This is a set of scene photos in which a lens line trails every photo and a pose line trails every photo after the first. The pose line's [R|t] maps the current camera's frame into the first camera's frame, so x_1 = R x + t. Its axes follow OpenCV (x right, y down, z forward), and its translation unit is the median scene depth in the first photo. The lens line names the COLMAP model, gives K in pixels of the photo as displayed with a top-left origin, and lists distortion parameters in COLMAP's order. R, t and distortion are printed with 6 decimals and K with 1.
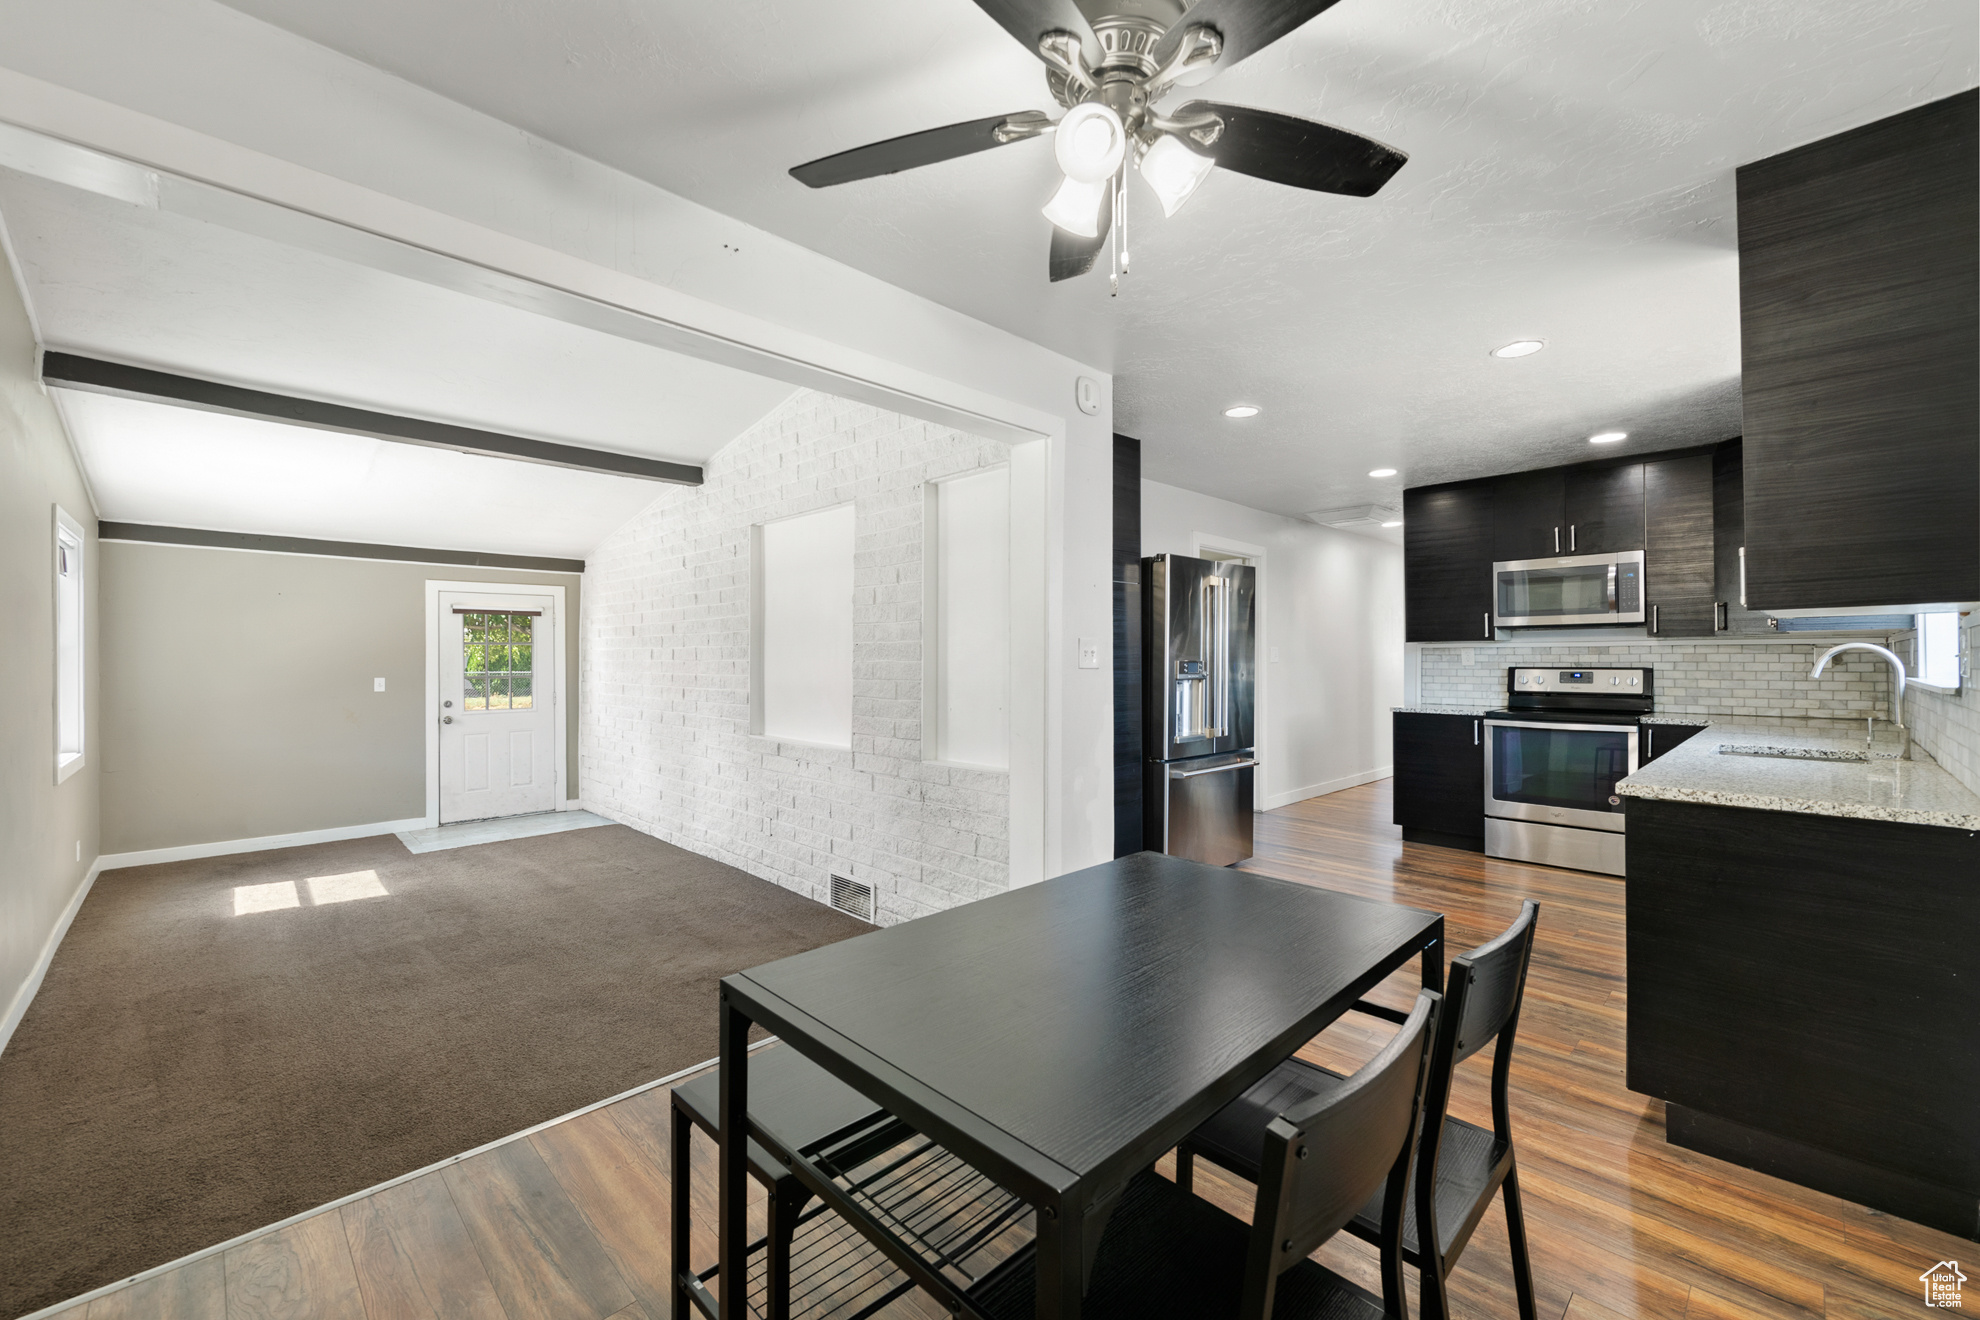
lens RADIAL K [[796.4, 0, 987.4], [0, 796.4, 656.7], [0, 0, 1]] dist [0.000582, -0.002340]
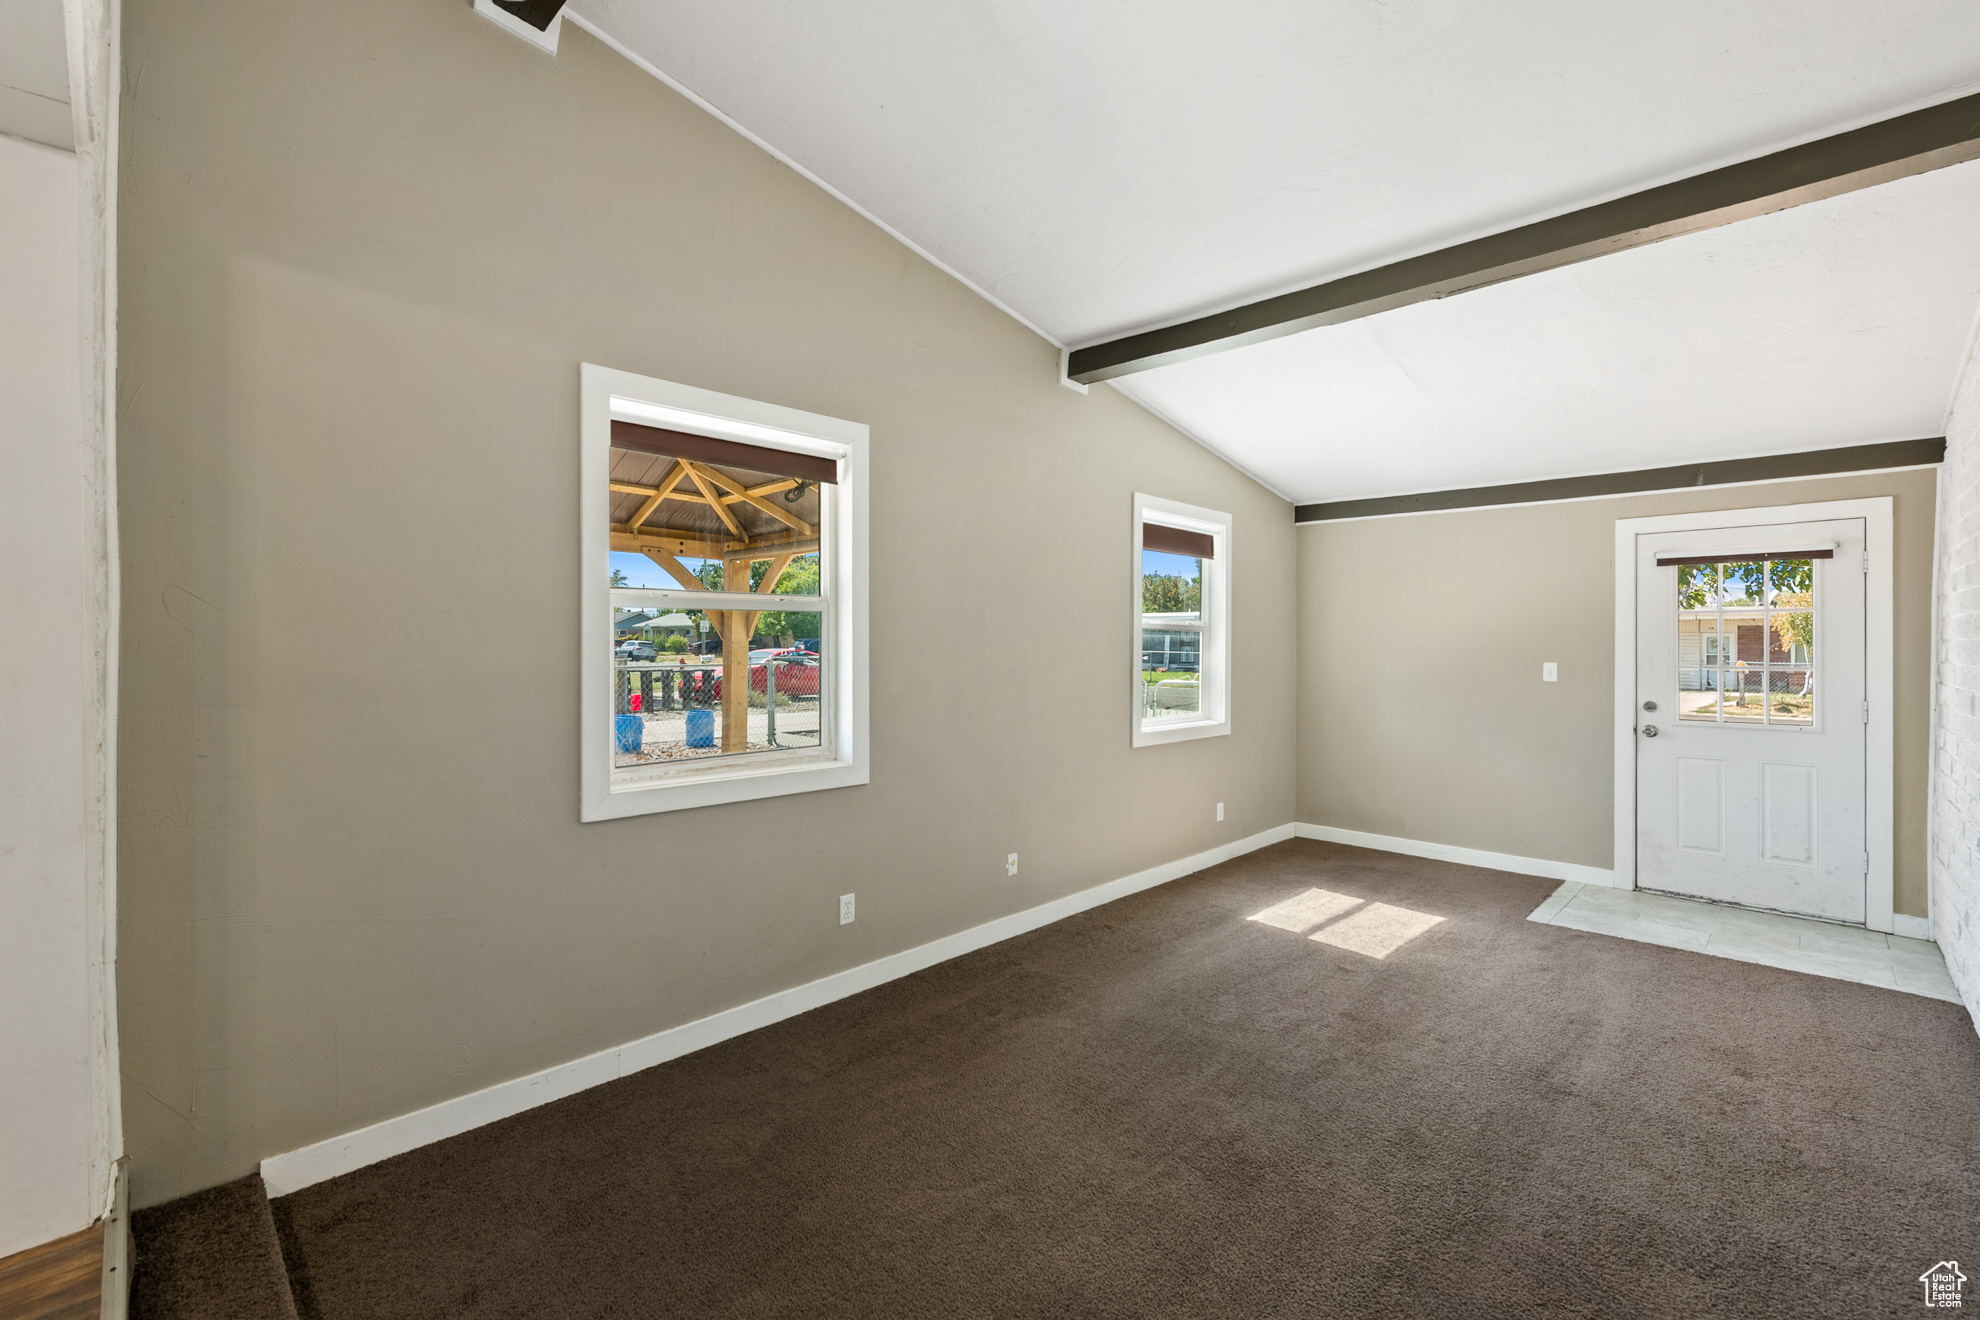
lens RADIAL K [[831.7, 0, 996.7], [0, 831.7, 644.1], [0, 0, 1]] dist [0.000473, -0.000090]
pose [[0.033394, 0.003329, -0.999437, -0.022163], [-0.004481, 0.999985, 0.003181, 0.012378], [0.999432, 0.004373, 0.033409, 0.623993]]
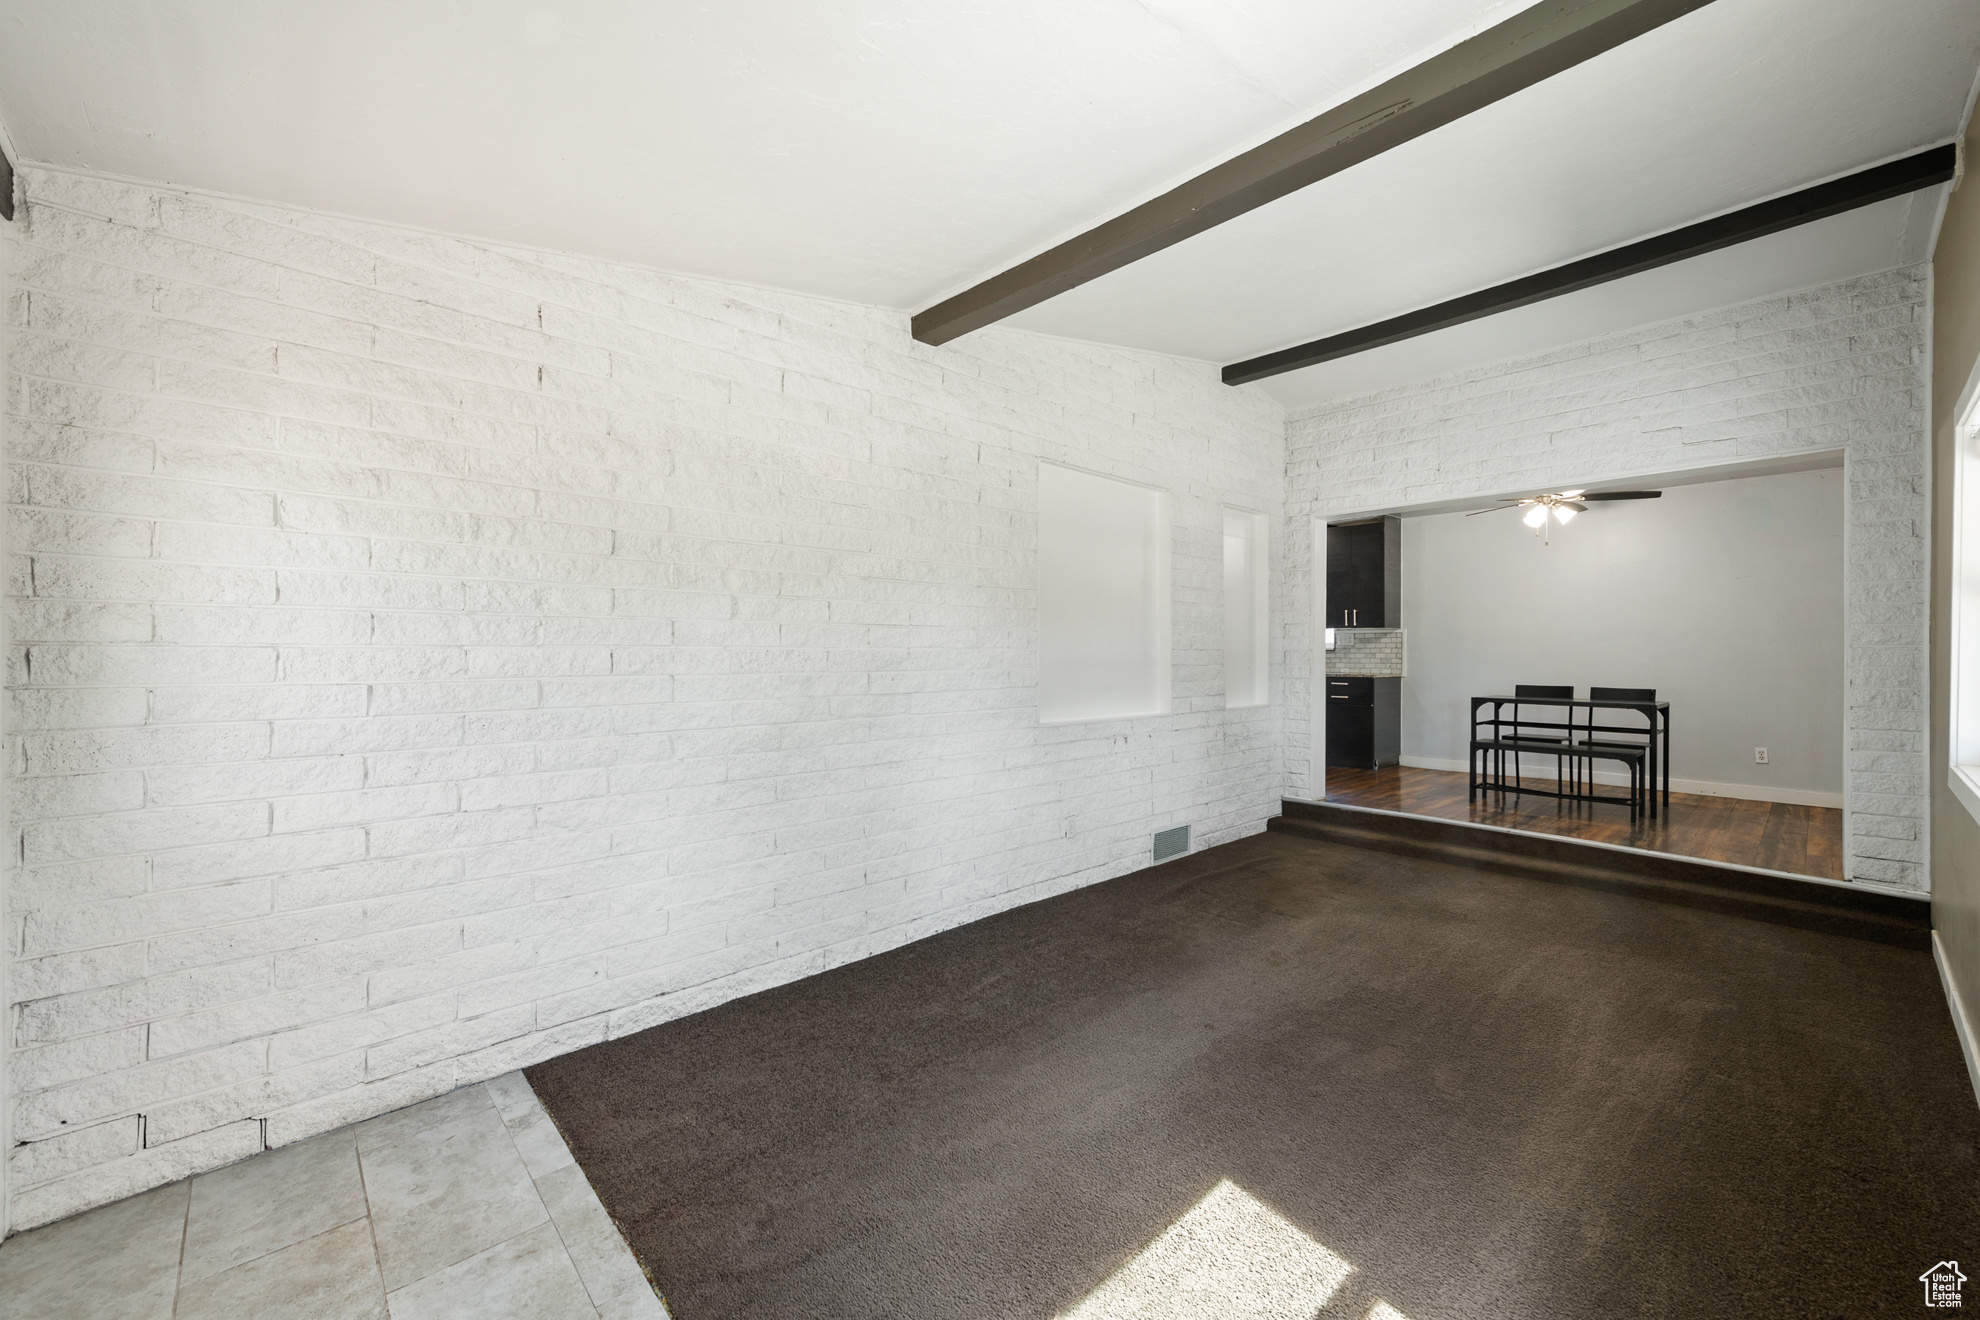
lens RADIAL K [[781.7, 0, 990.0], [0, 781.7, 660.0], [0, 0, 1]] dist [0.000933, -0.000034]
pose [[0.017745, -0.006649, 0.999820, -1.141778], [-0.004147, 0.999969, 0.006724, 0.031439], [-0.999834, -0.004266, 0.017717, 1.106524]]
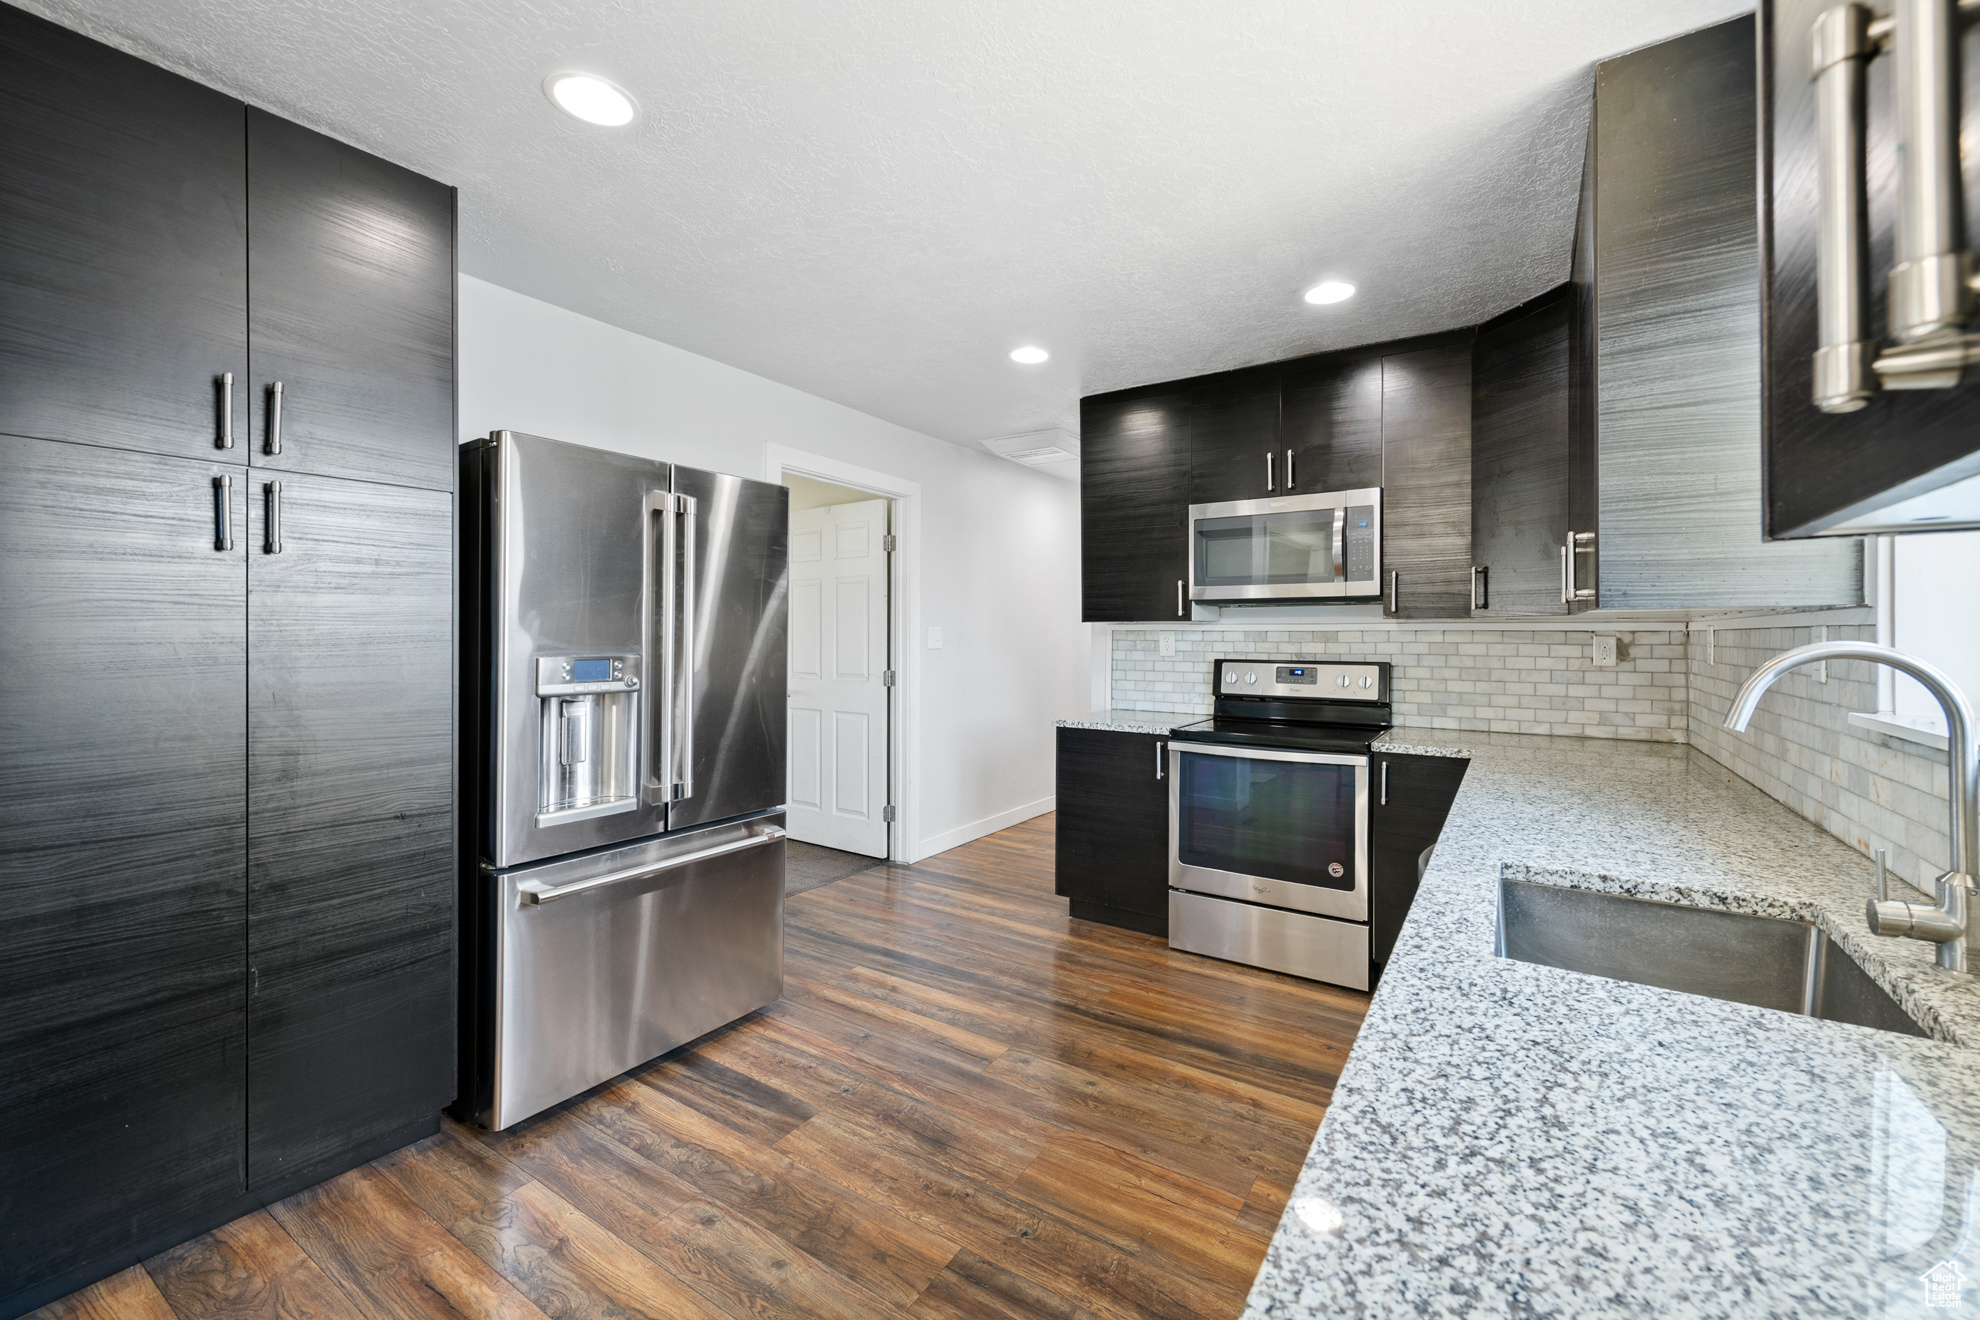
lens RADIAL K [[801.6, 0, 998.9], [0, 801.6, 639.2], [0, 0, 1]] dist [0.004422, -0.000372]
pose [[0.973866, 0.003861, 0.227091, 0.339116], [-0.006008, 0.999944, 0.008766, -0.010287], [-0.227044, -0.009902, 0.973834, 0.390899]]
